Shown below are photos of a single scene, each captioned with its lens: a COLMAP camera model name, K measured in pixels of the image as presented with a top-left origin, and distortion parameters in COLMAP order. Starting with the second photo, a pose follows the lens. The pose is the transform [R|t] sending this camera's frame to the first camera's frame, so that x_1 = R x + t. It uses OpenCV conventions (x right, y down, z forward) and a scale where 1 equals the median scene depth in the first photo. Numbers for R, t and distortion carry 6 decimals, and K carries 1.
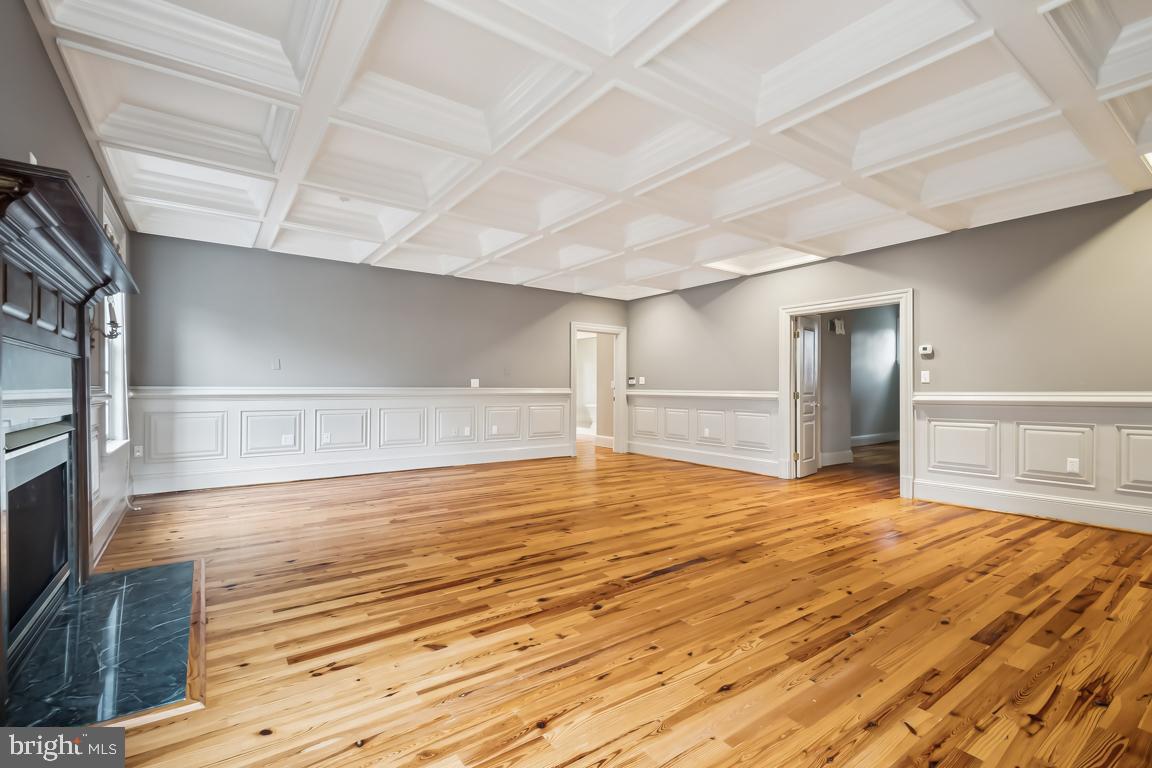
lens RADIAL K [[522.2, 0, 566.4], [0, 522.2, 384.2], [0, 0, 1]] dist [0.019924, -0.008183]
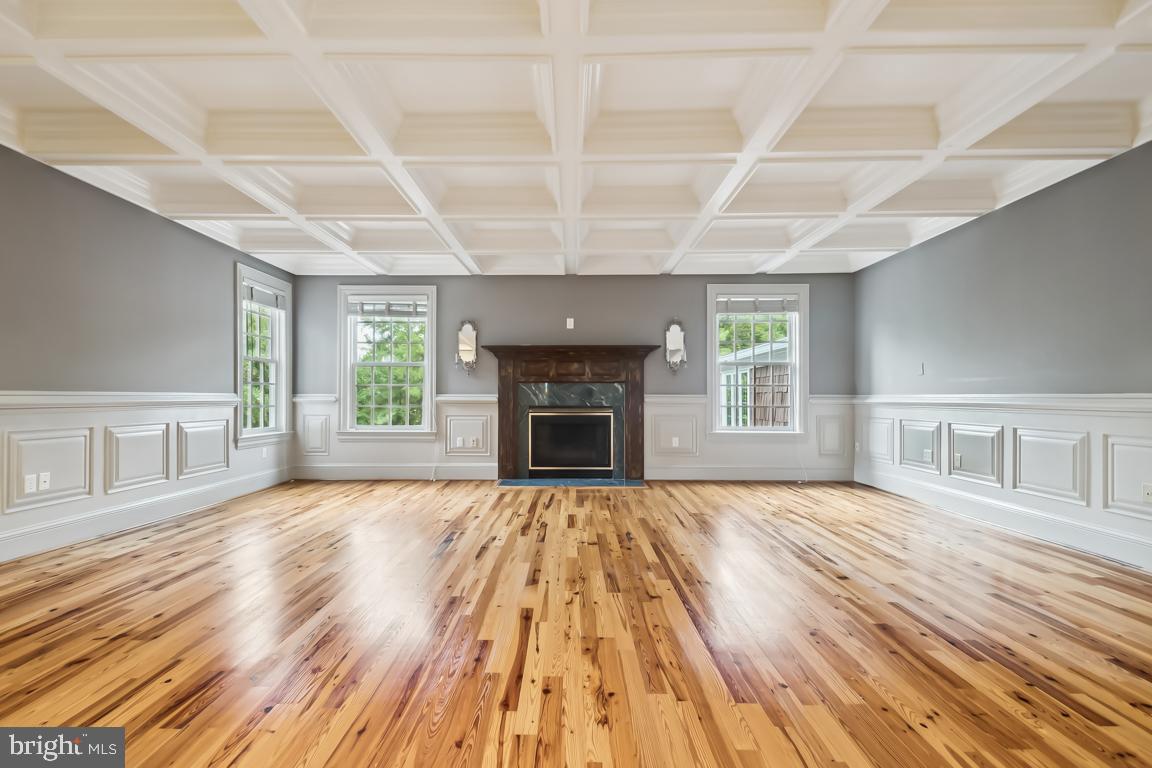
lens RADIAL K [[522.2, 0, 544.0], [0, 522.2, 398.6], [0, 0, 1]] dist [0.019924, -0.008183]
pose [[-0.612852, -0.000035, -0.790198, 0.927785], [-0.001831, 0.999997, 0.001375, 0.020759], [0.790196, 0.002289, -0.612850, 1.765852]]
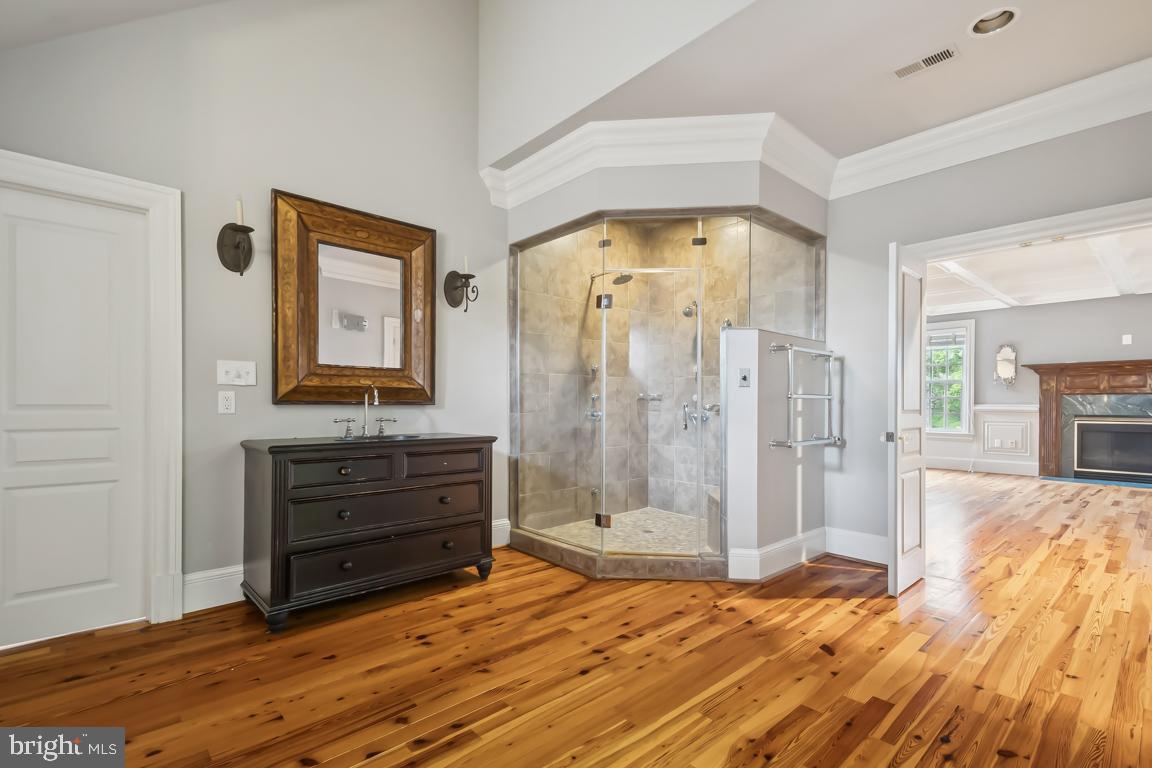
lens RADIAL K [[522.2, 0, 587.1], [0, 522.2, 406.5], [0, 0, 1]] dist [0.019924, -0.008183]
pose [[-0.991818, -0.006565, -0.127492, 1.771268], [-0.006929, 0.999973, 0.002414, 0.024186], [0.127472, 0.003277, -0.991837, 2.495085]]
